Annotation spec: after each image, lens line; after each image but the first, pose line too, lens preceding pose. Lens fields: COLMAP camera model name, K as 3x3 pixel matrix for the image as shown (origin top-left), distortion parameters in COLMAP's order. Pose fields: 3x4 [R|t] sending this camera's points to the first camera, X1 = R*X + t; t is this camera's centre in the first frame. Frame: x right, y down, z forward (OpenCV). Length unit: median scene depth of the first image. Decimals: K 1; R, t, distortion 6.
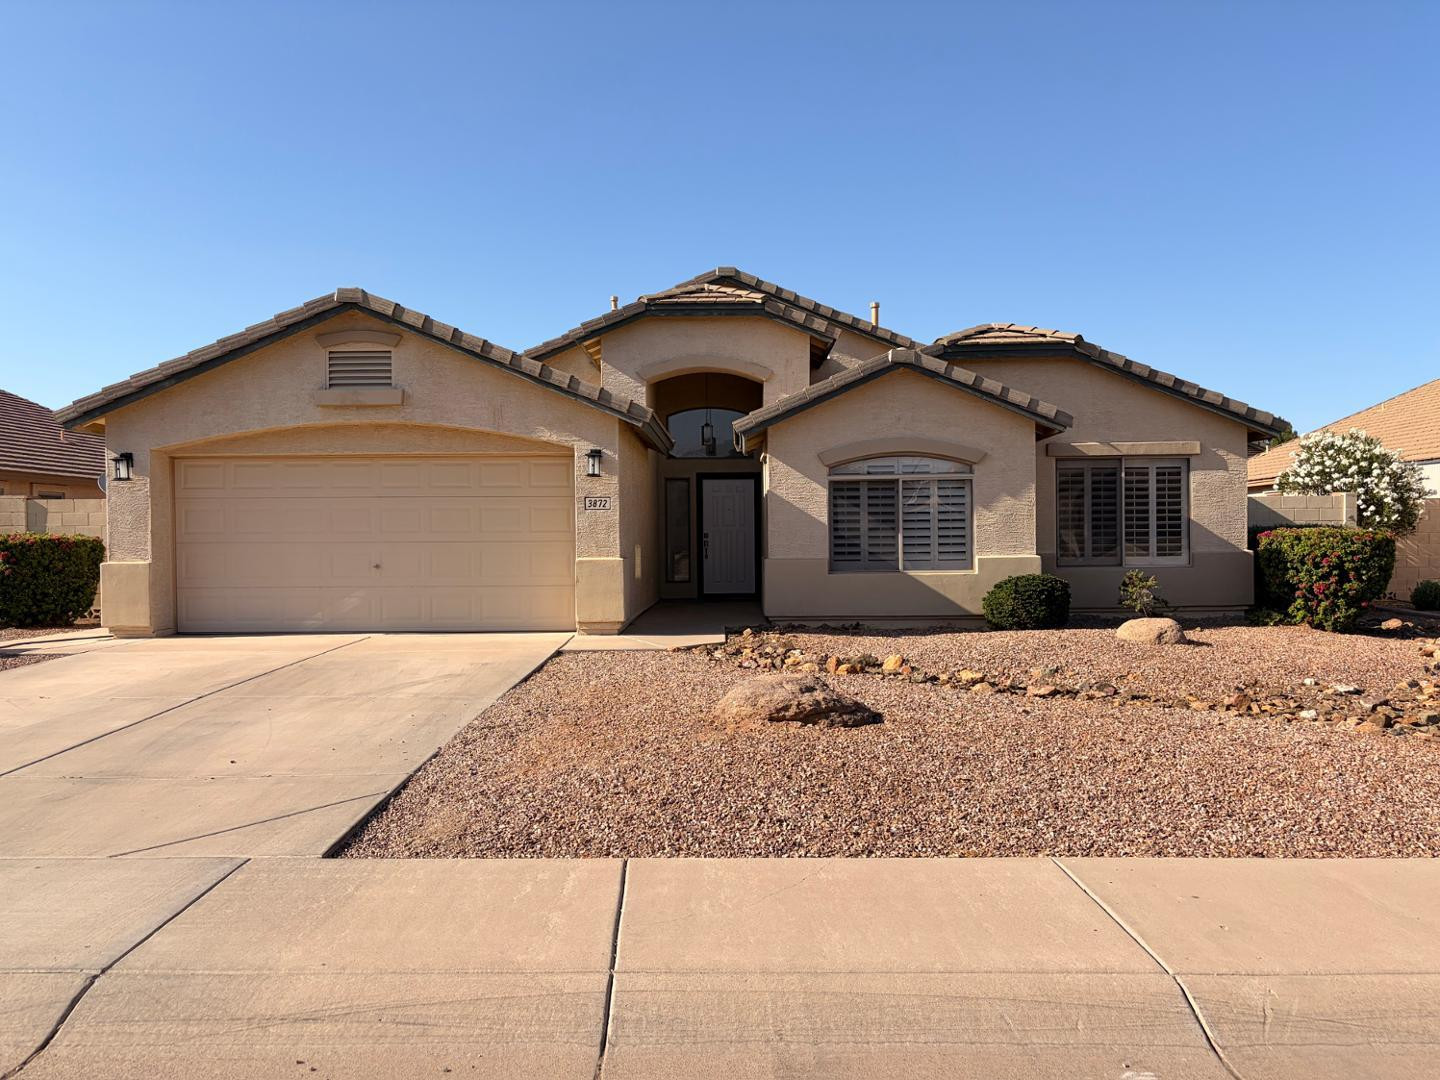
lens RADIAL K [[1084.8, 0, 720.2], [0, 1084.8, 542.8], [0, 0, 1]] dist [0.027116, -0.034561]
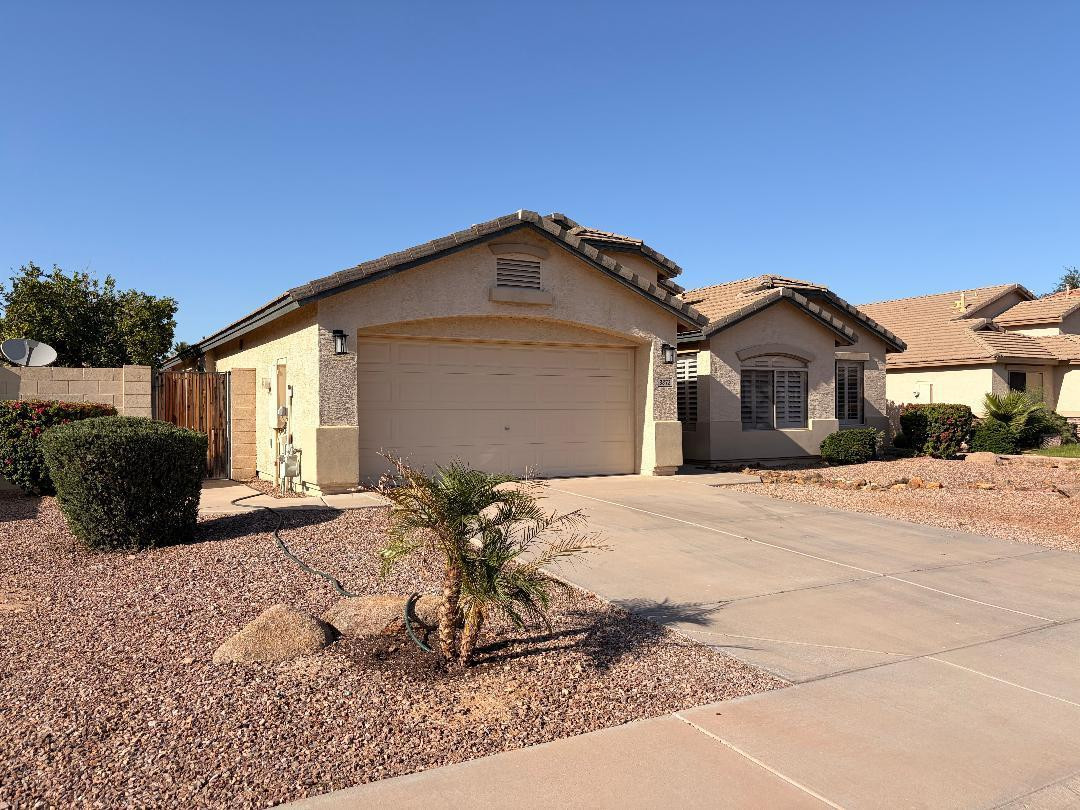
lens RADIAL K [[813.6, 0, 540.6], [0, 813.6, 402.3], [0, 0, 1]] dist [0.027116, -0.034561]
pose [[0.868389, 0.006742, 0.495837, -0.728217], [0.002287, 0.999842, -0.017601, 0.007589], [-0.495877, 0.016418, 0.868237, 0.146713]]
